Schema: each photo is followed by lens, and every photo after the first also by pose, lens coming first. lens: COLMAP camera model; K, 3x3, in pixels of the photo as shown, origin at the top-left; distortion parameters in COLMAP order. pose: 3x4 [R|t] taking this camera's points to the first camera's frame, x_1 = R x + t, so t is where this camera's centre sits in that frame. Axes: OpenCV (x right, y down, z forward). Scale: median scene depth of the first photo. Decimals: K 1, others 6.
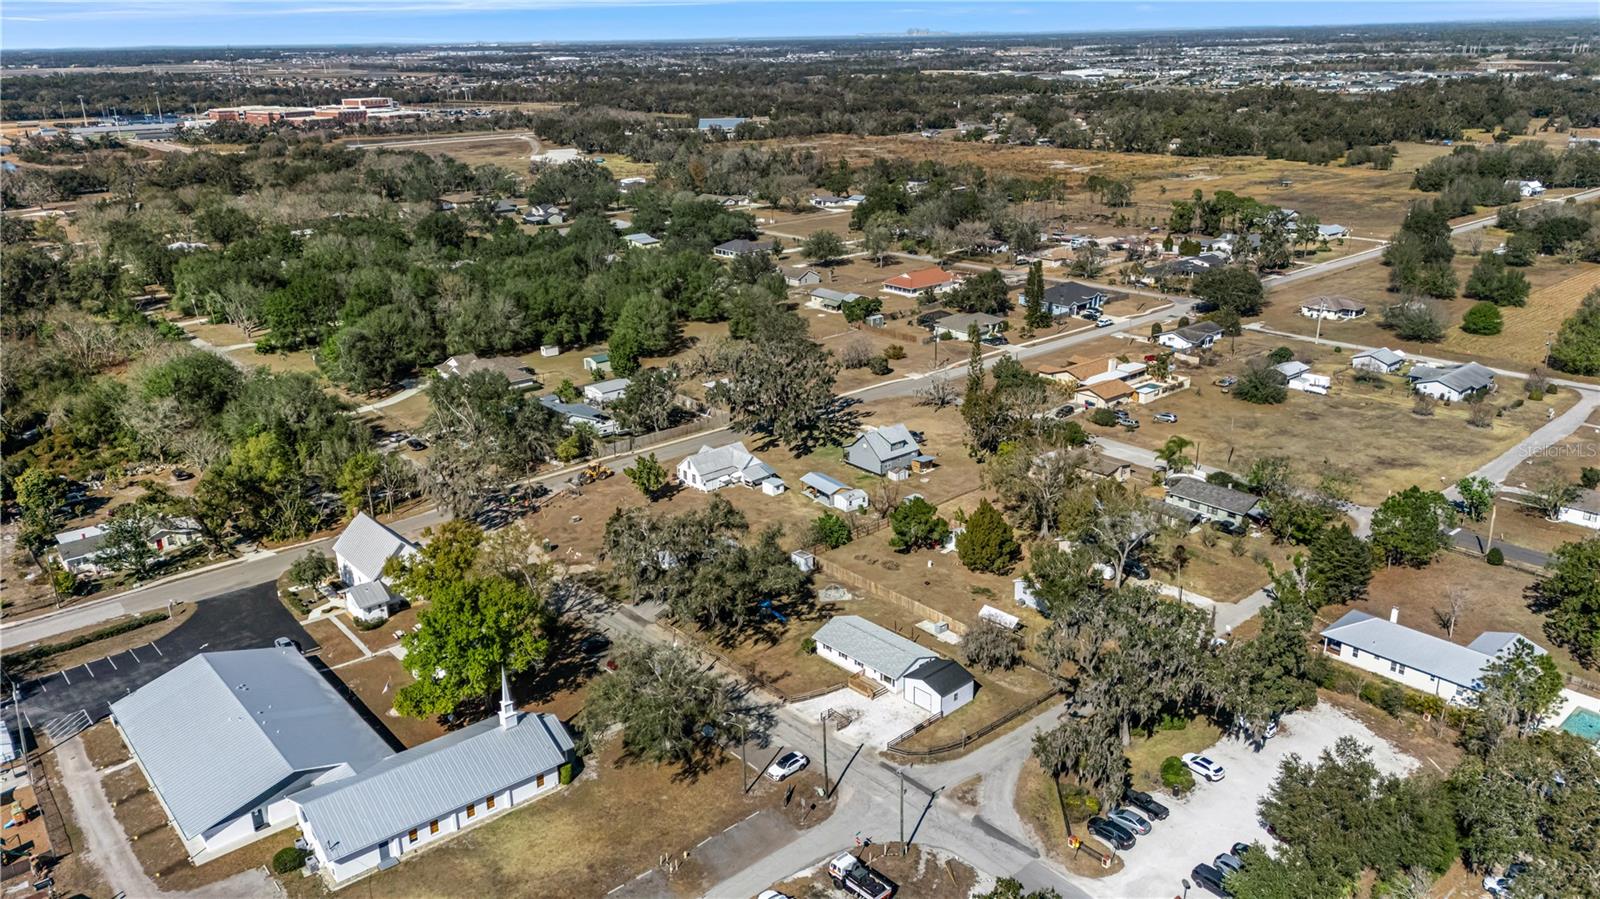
lens RADIAL K [[1123.5, 0, 800.0], [0, 1123.5, 449.5], [0, 0, 1]] dist [0.210381, 0.000111]
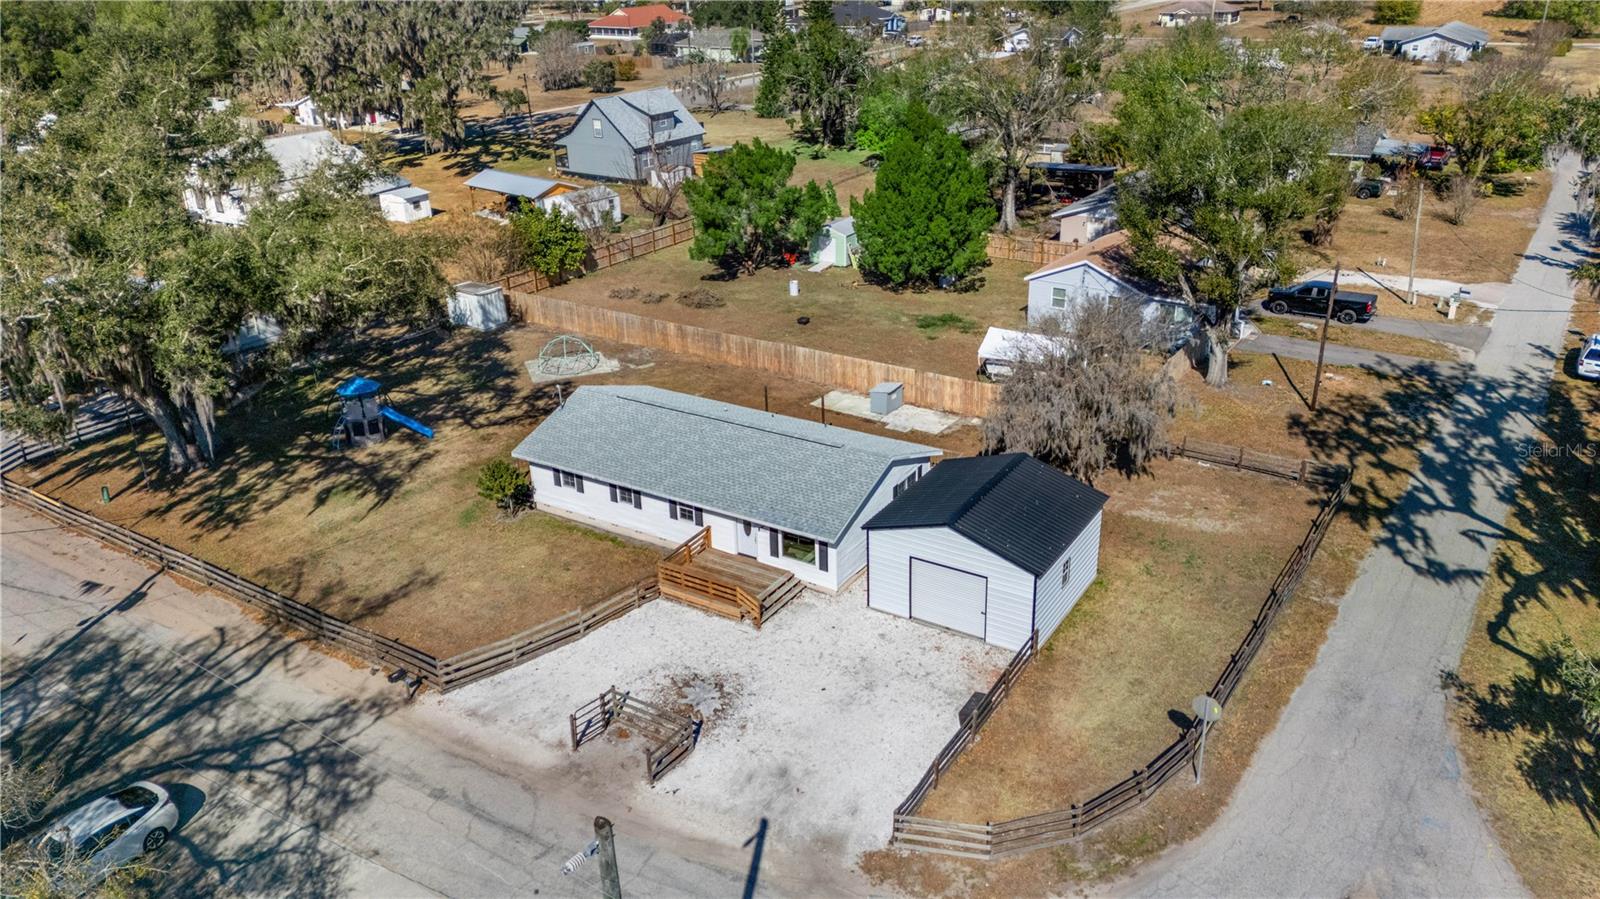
lens RADIAL K [[1124.3, 0, 800.0], [0, 1124.3, 449.5], [0, 0, 1]] dist [0.004630, 0.001001]
pose [[0.964083, -0.101835, 0.245303, 0.011577], [0.084456, 0.993180, 0.080382, 0.142065], [-0.251816, -0.056777, 0.966108, 0.668523]]
